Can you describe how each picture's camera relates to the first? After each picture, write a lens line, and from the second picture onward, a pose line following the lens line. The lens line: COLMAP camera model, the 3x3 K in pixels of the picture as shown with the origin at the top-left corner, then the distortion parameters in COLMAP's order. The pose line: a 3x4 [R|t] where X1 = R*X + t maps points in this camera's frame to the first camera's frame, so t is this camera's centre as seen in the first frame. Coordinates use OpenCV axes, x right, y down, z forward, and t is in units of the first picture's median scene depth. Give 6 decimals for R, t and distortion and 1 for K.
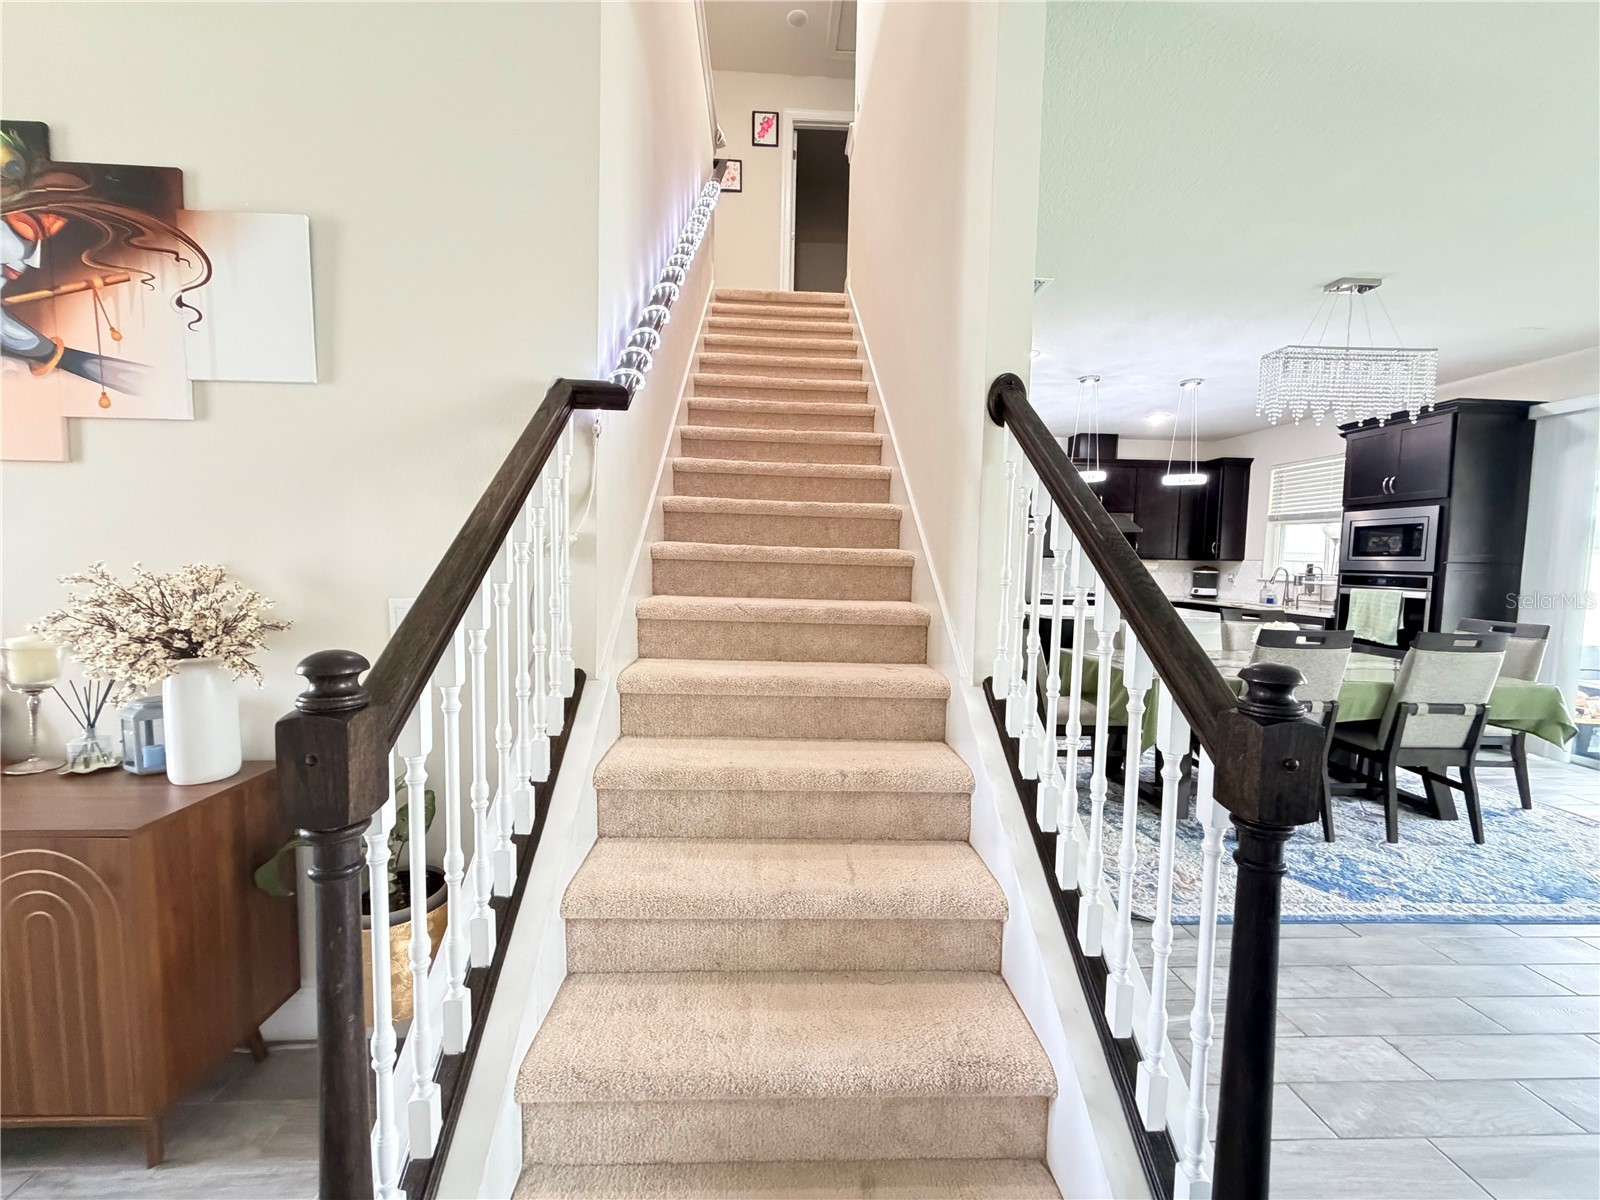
lens RADIAL K [[640.8, 0, 790.4], [0, 640.8, 599.6], [0, 0, 1]] dist [-0.001036, 0.000104]
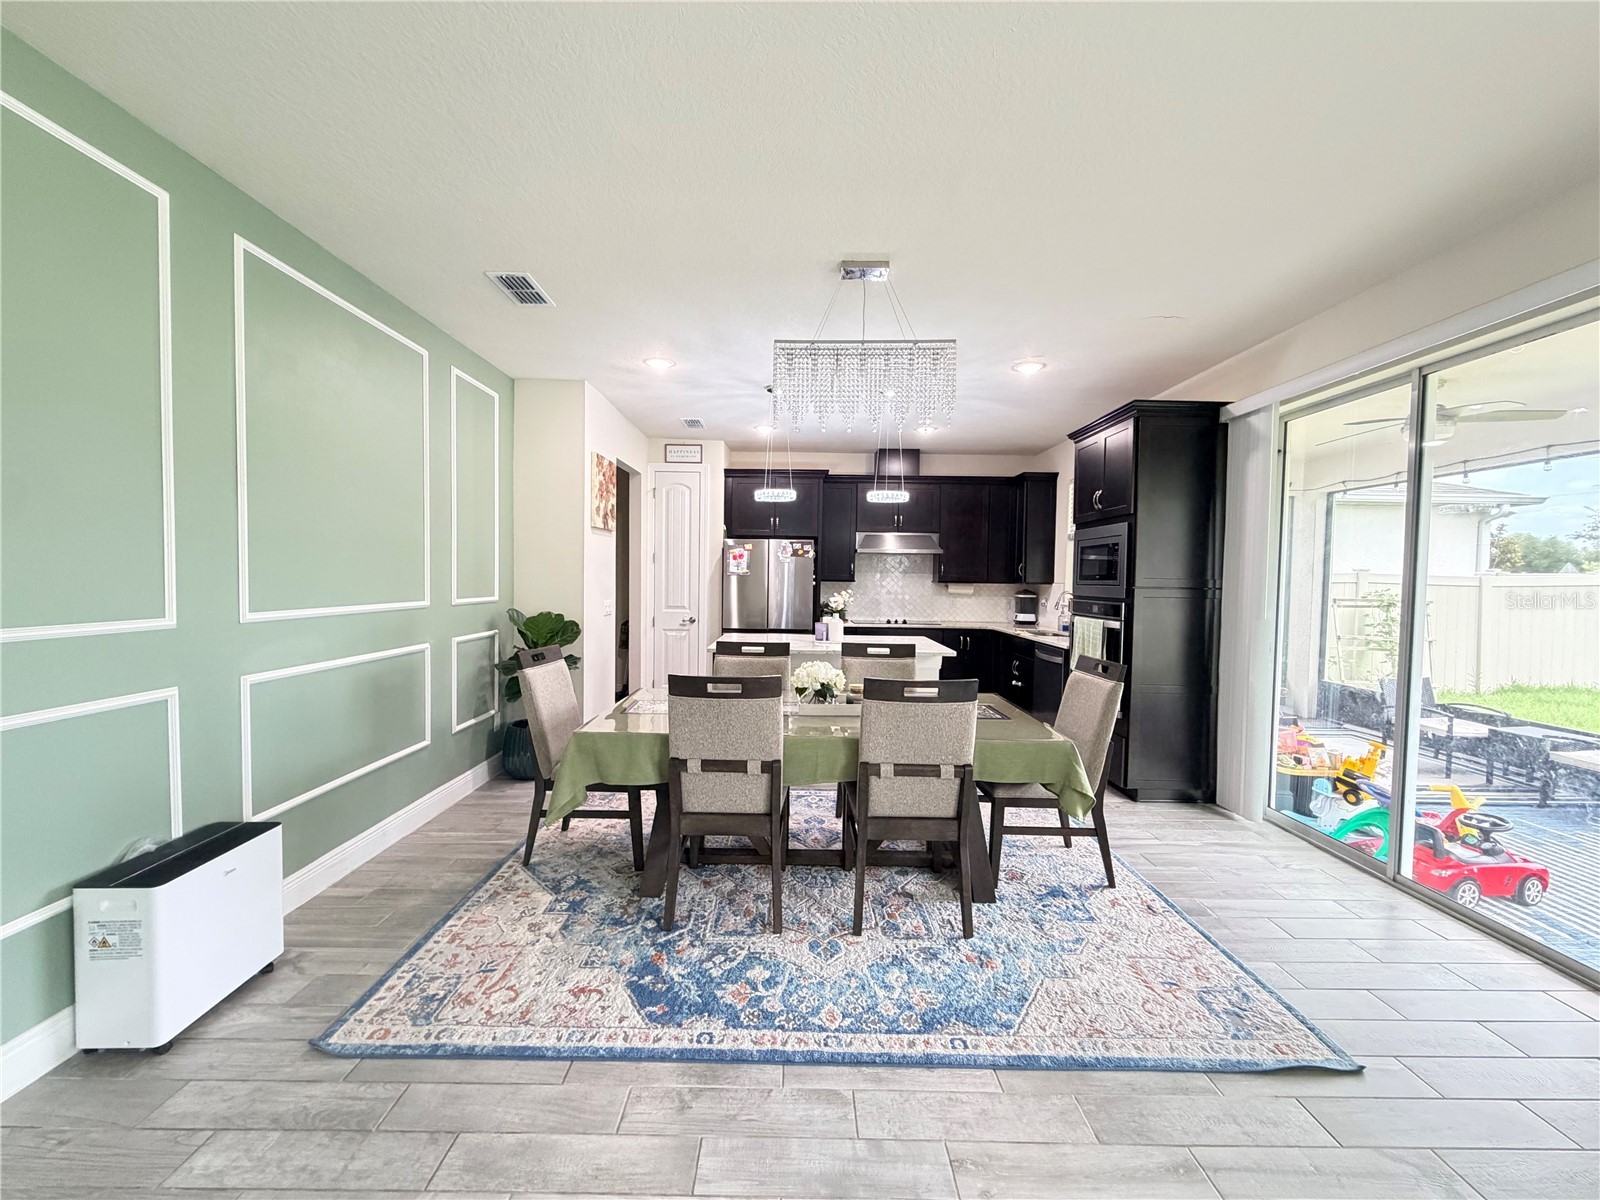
lens RADIAL K [[640.8, 0, 792.8], [0, 640.8, 599.1], [0, 0, 1]] dist [-0.001036, 0.000104]
pose [[0.999090, -0.003574, -0.042496, 0.540680], [0.002116, 0.999409, -0.034307, -0.011830], [0.042593, 0.034186, 0.998507, 0.101407]]
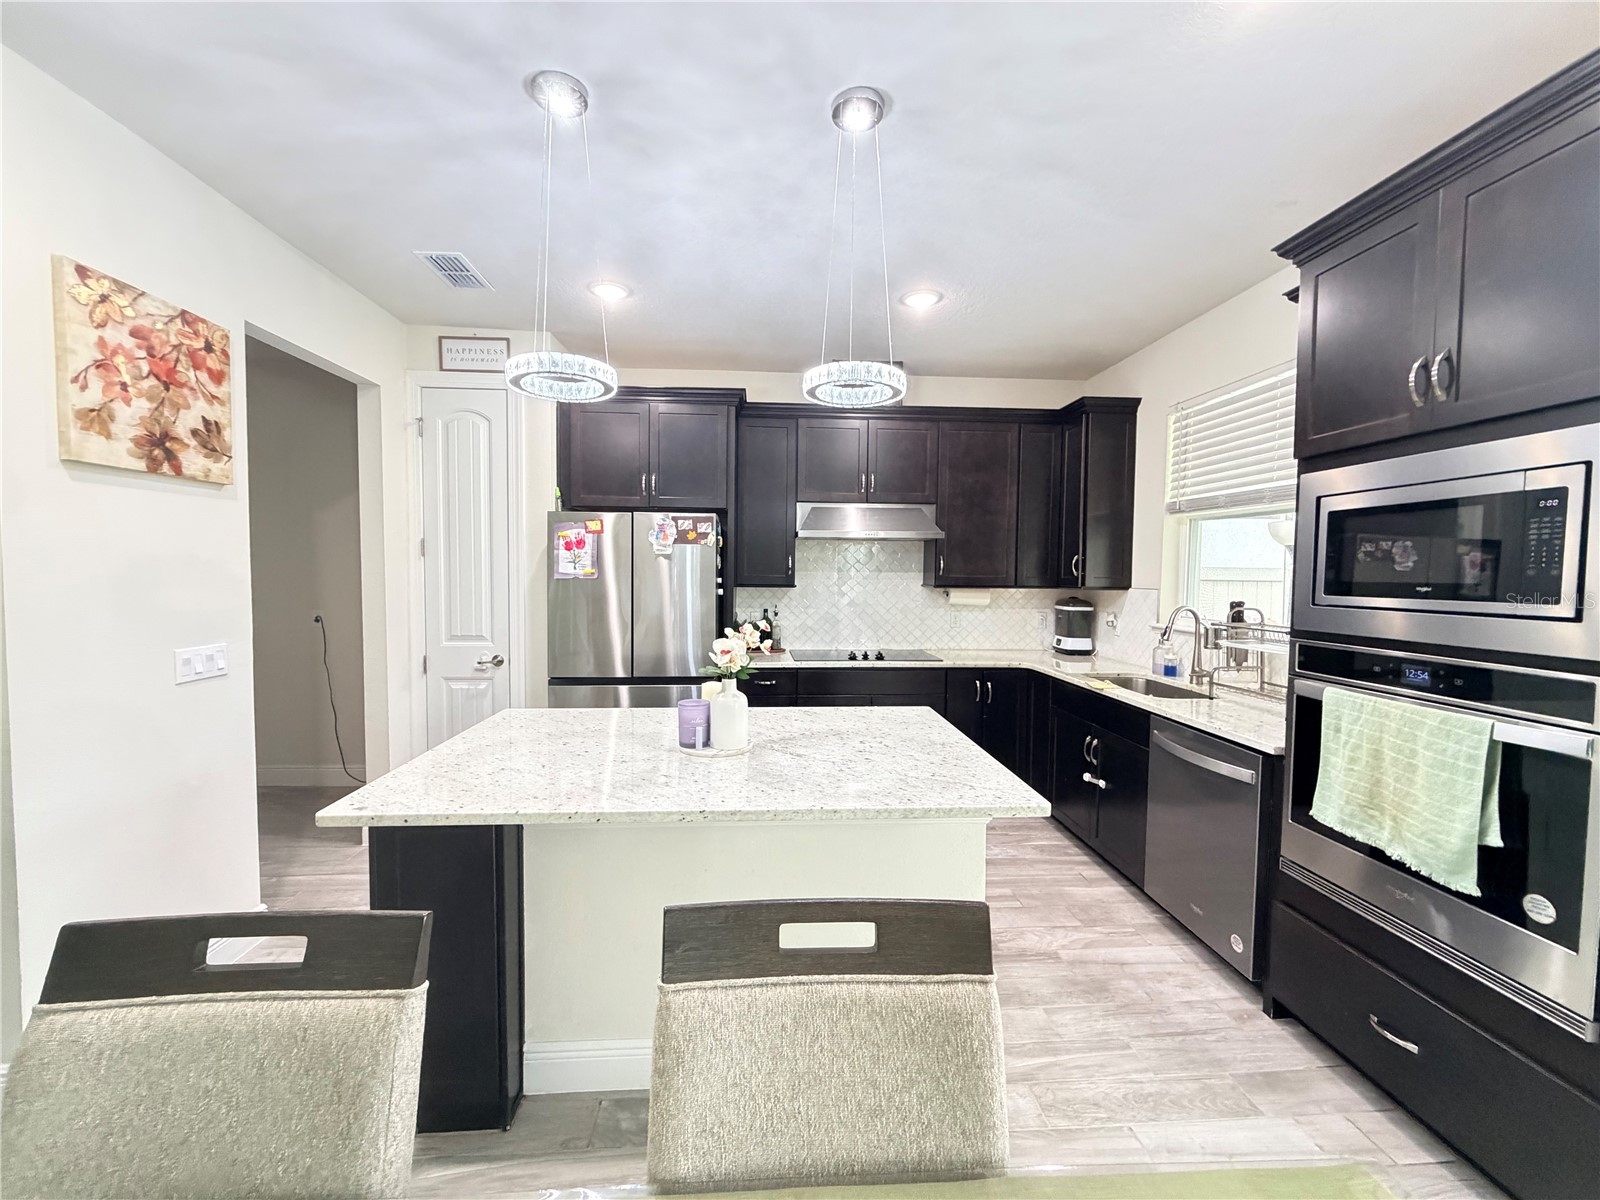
lens RADIAL K [[640.8, 0, 794.9], [0, 640.8, 596.4], [0, 0, 1]] dist [-0.001036, 0.000104]
pose [[0.999670, -0.012013, 0.022694, 0.597334], [0.012627, 0.999552, -0.027130, -0.062720], [-0.022357, 0.027408, 0.999374, 0.675994]]
